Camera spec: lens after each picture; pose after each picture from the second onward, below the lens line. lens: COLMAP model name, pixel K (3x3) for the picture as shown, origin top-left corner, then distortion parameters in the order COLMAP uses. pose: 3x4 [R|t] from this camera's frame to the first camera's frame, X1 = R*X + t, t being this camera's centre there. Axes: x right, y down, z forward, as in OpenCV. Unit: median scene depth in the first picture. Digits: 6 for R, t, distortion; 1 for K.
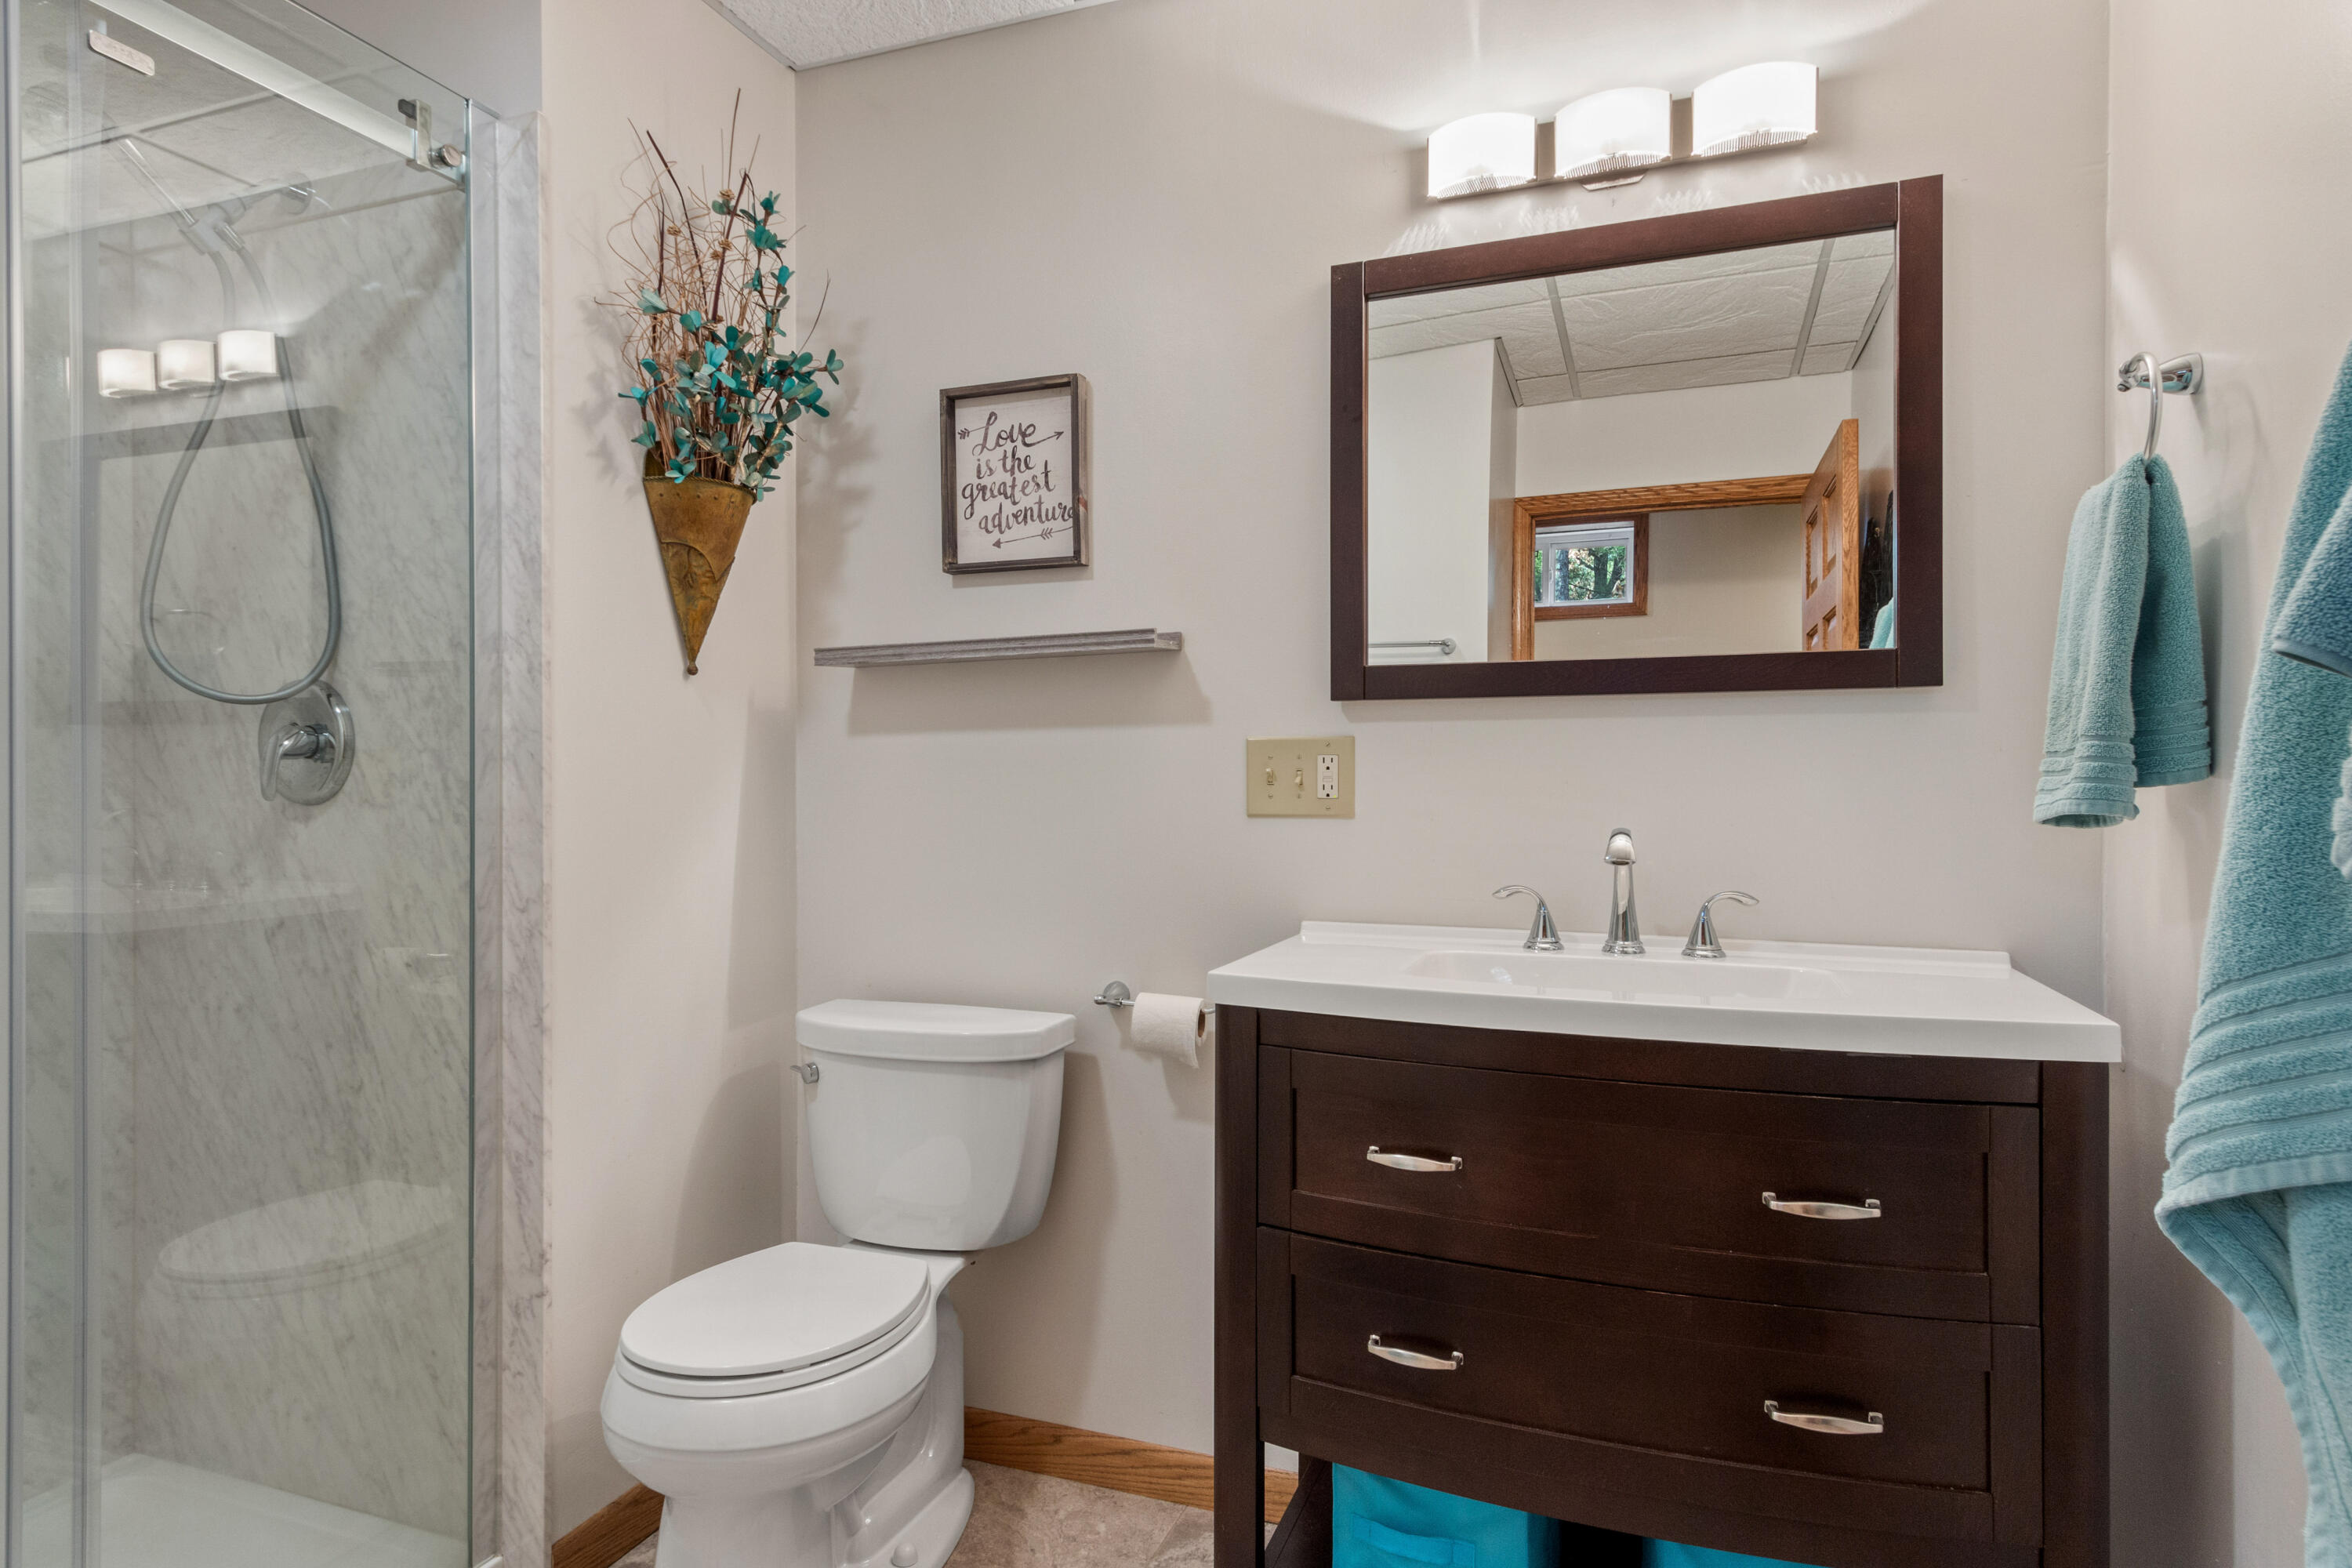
lens RADIAL K [[1295.8, 0, 1178.5], [0, 1295.8, 780.0], [0, 0, 1]] dist [0.005168, 0.000574]
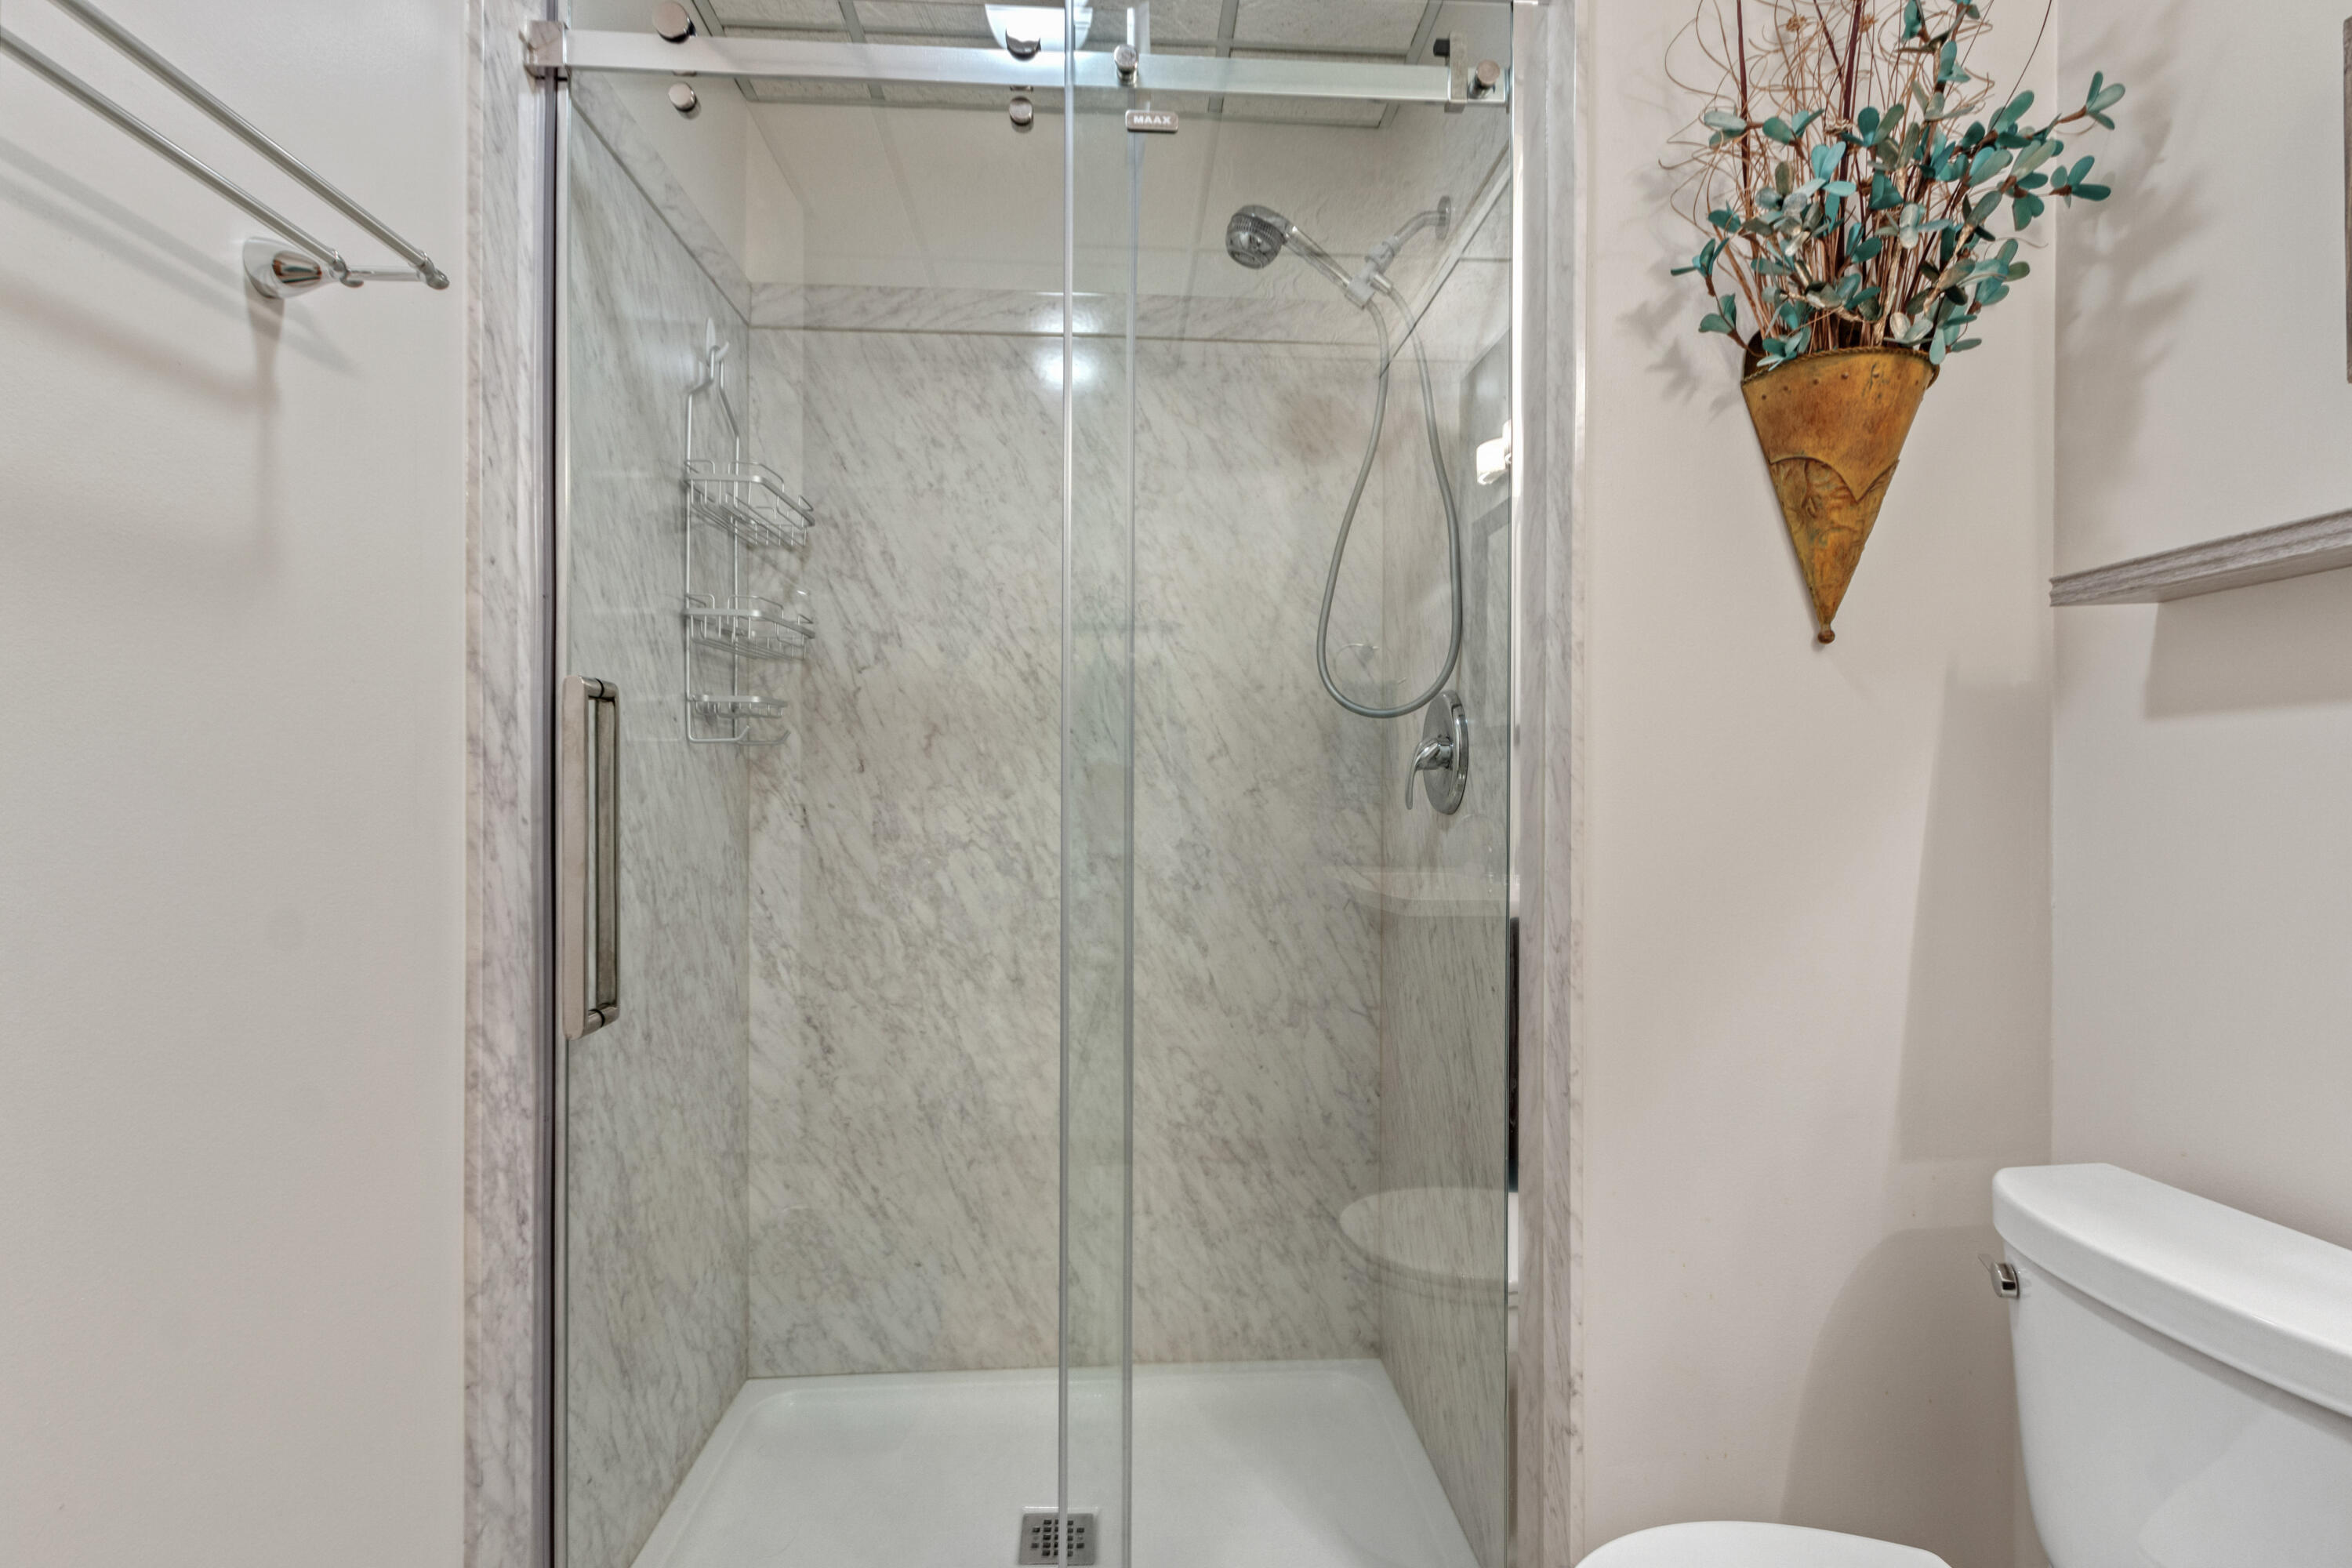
lens RADIAL K [[1089.8, 0, 1174.5], [0, 1089.8, 786.2], [0, 0, 1]] dist [0.008686, -0.001162]
pose [[0.412942, 0.001528, -0.910756, 0.020621], [-0.004566, 0.999990, -0.000392, -0.001095], [0.910746, 0.004320, 0.412944, 0.437847]]
